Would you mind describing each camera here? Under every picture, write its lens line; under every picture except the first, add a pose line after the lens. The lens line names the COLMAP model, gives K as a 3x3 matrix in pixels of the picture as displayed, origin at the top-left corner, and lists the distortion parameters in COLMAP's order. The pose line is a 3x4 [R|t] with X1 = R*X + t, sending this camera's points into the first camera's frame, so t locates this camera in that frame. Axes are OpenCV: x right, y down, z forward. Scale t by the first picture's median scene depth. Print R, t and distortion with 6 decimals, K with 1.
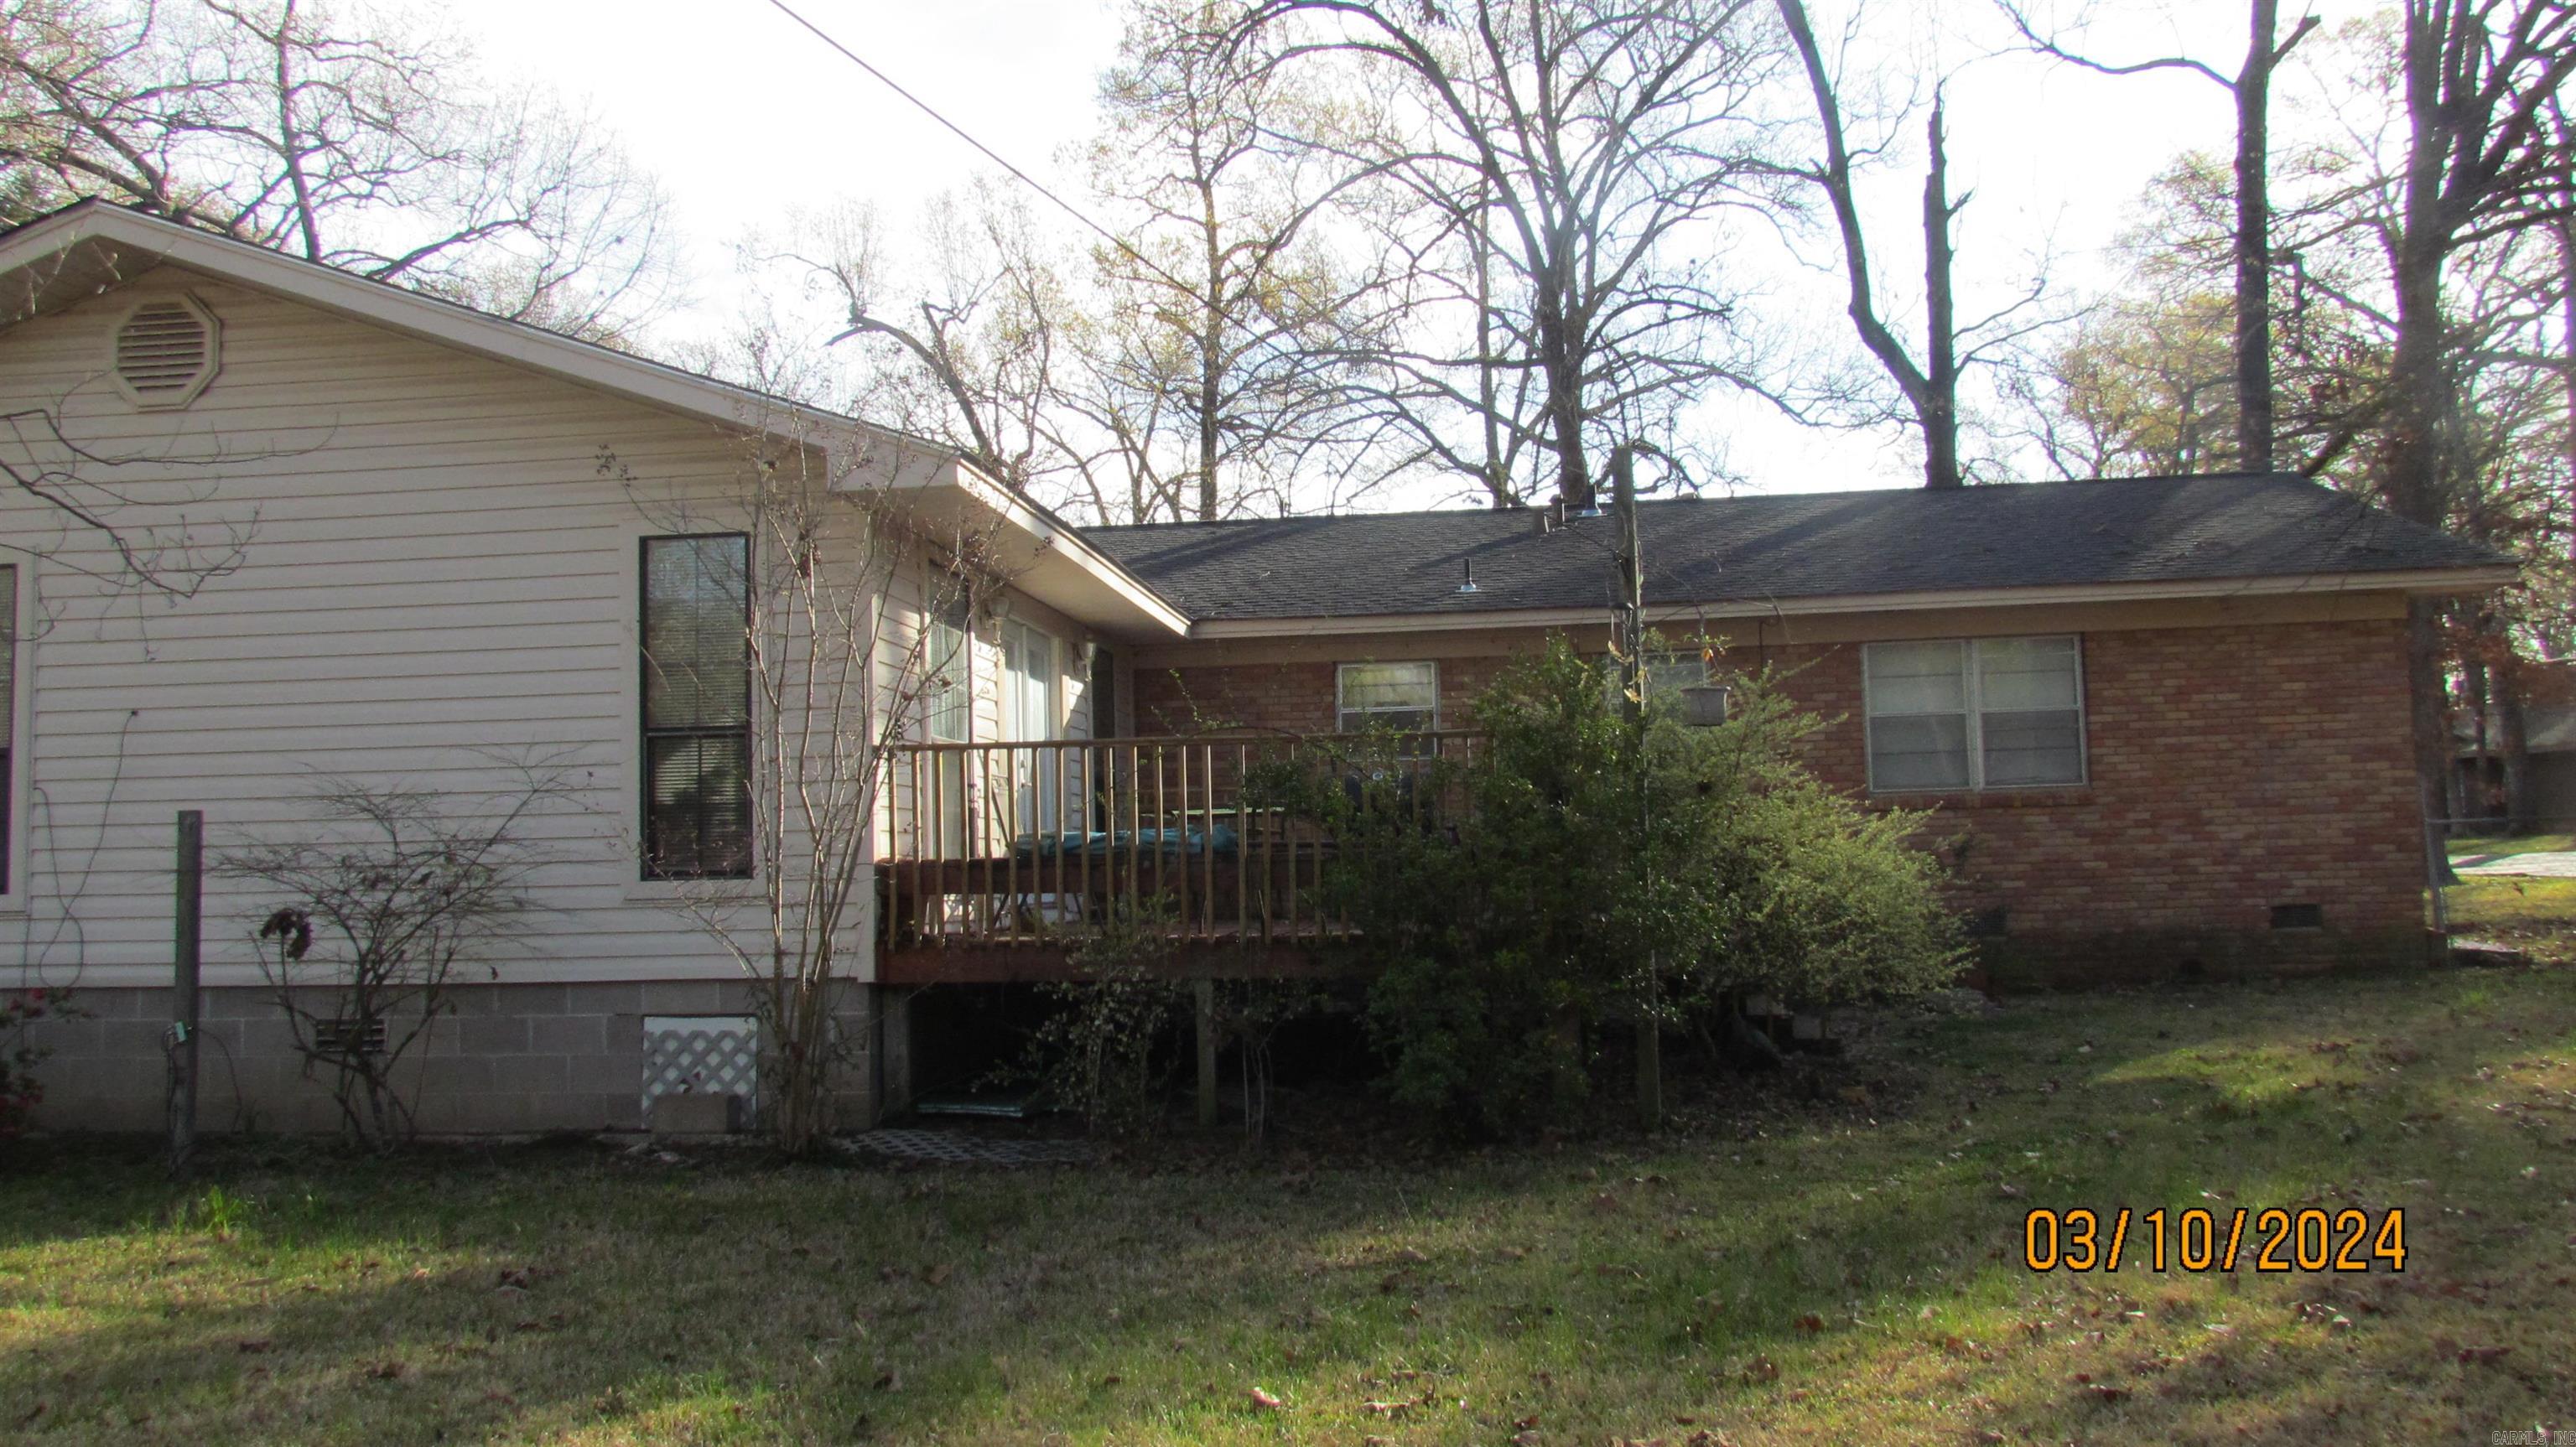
lens RADIAL K [[2102.8, 0, 1293.2], [0, 2102.8, 711.9], [0, 0, 1]] dist [0.003191, 0.003835]
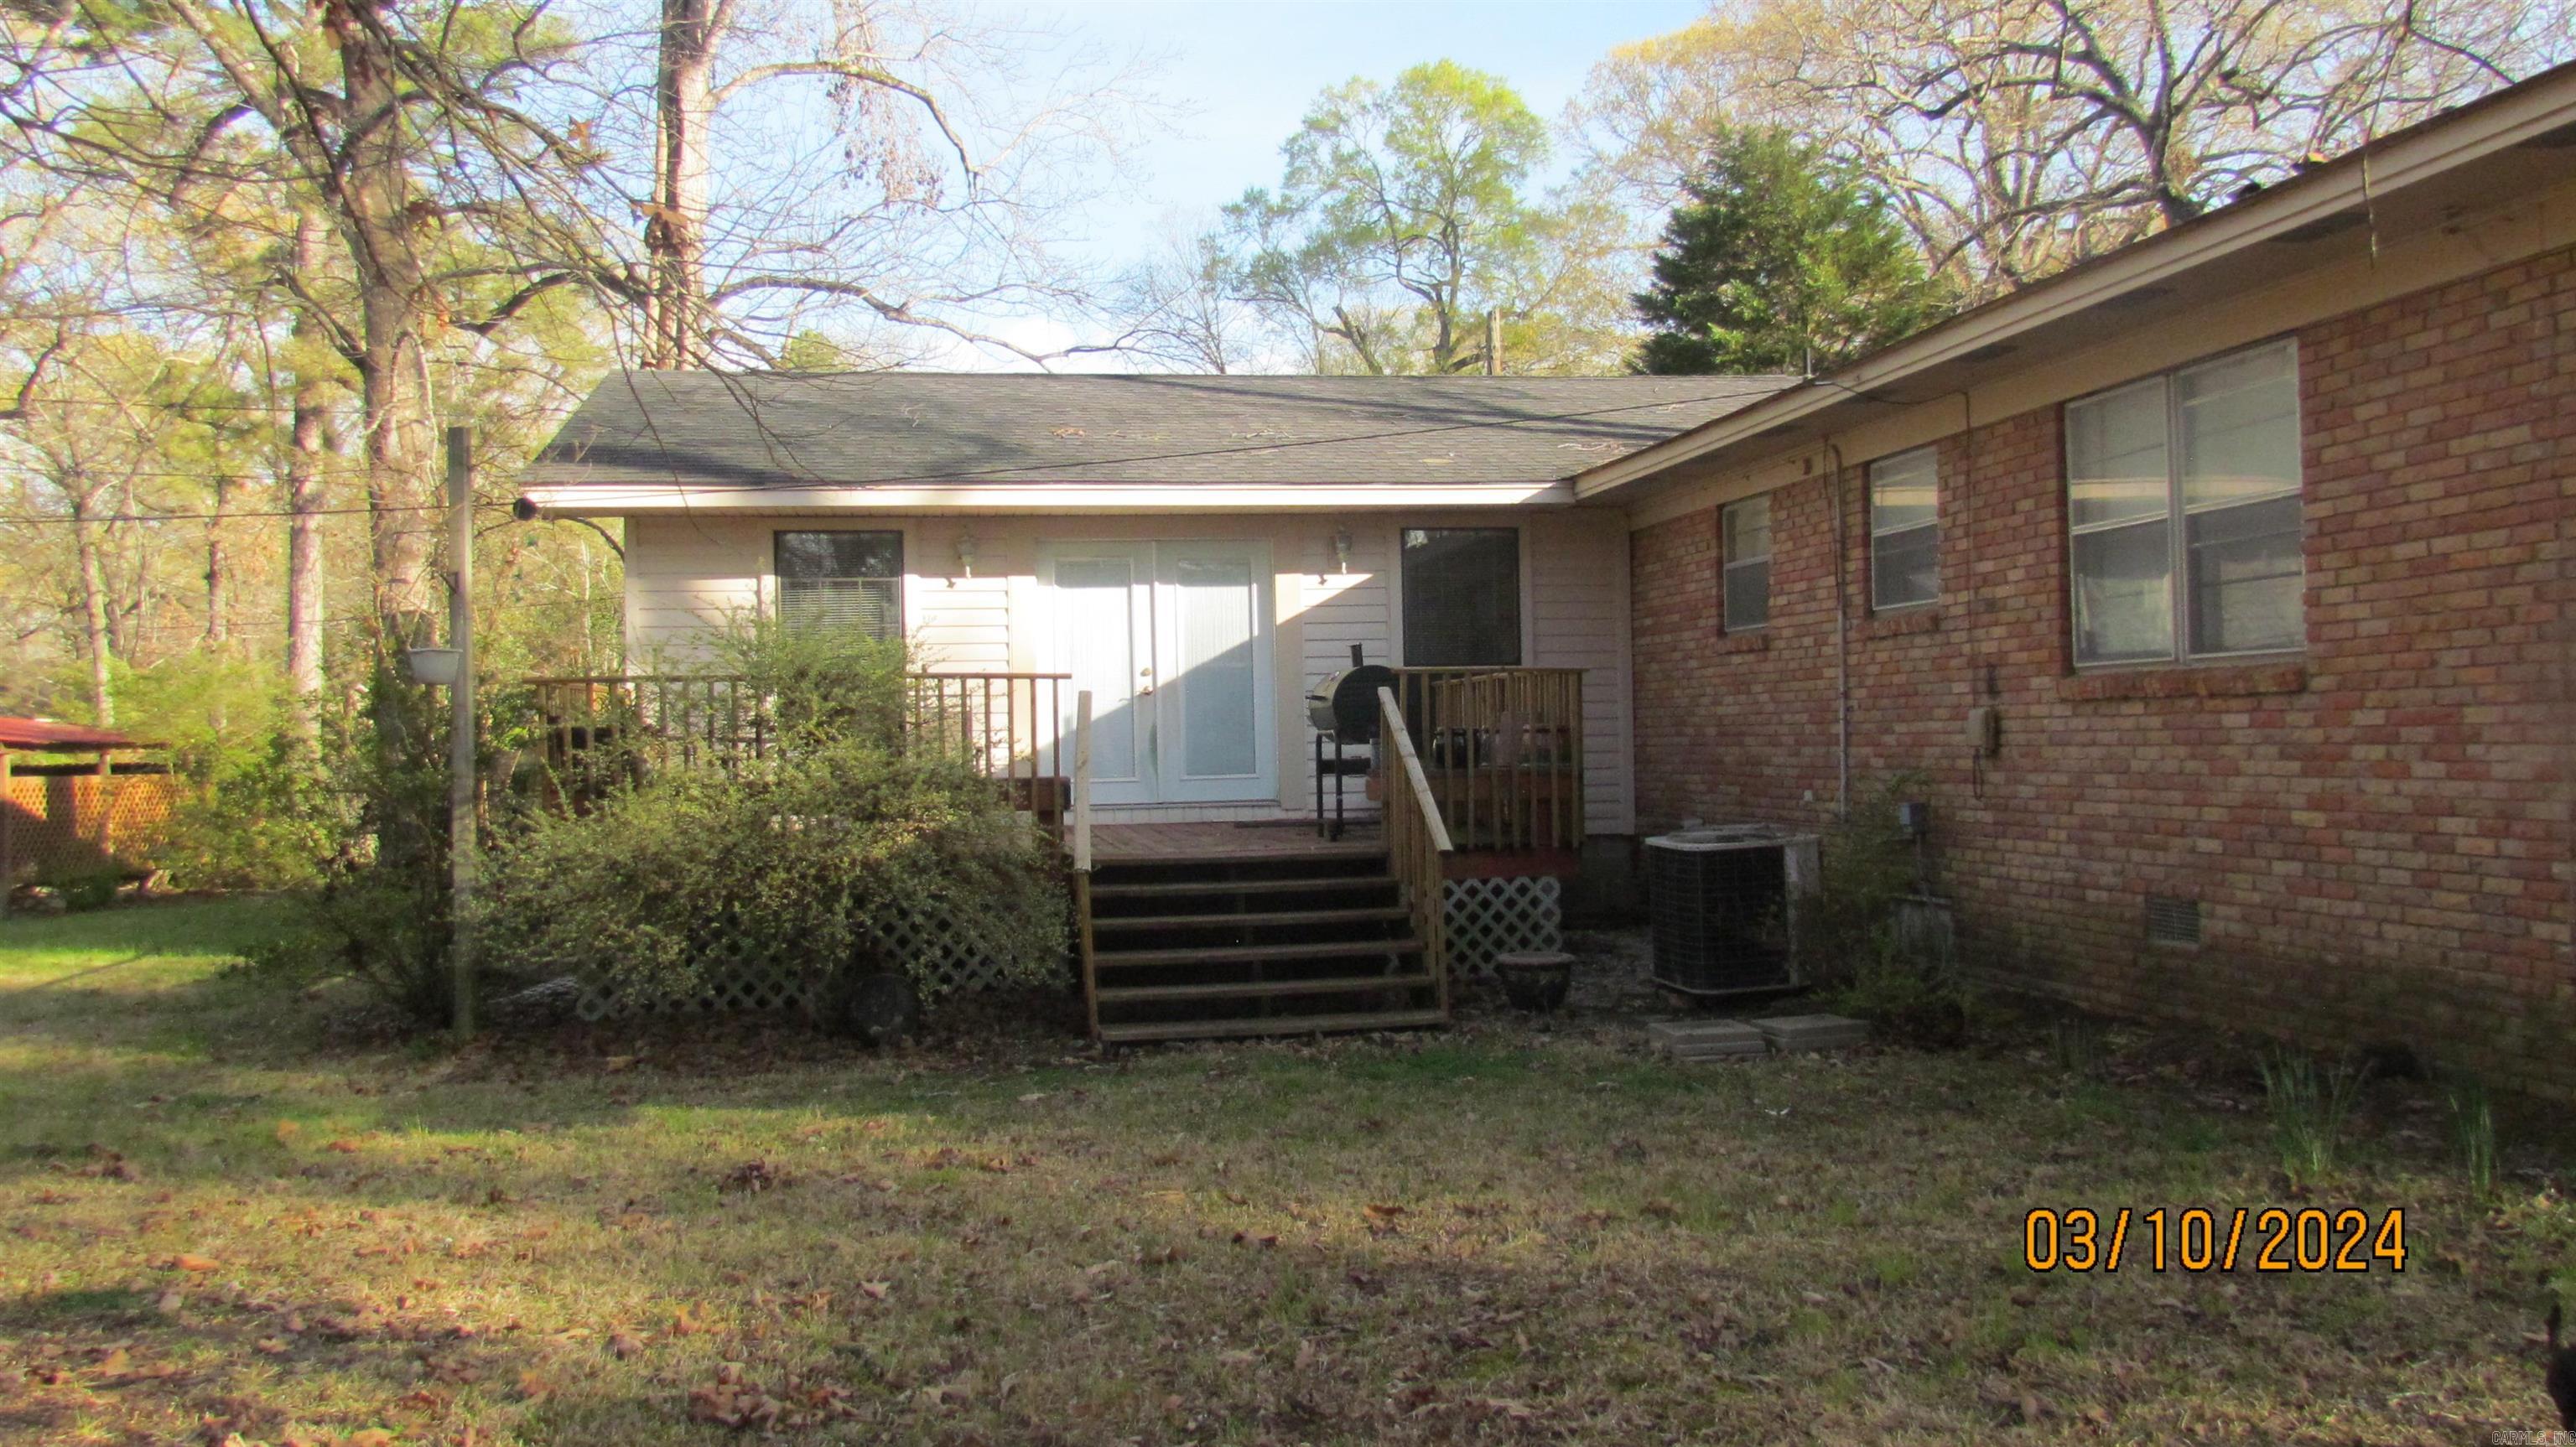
lens RADIAL K [[2129.9, 0, 1306.6], [0, 2129.9, 737.0], [0, 0, 1]] dist [-0.051182, 0.087035]
pose [[0.242351, 0.024944, -0.969868, 0.793415], [0.096547, 0.994087, 0.049693, 0.008217], [0.965373, -0.105681, 0.238510, 0.666664]]
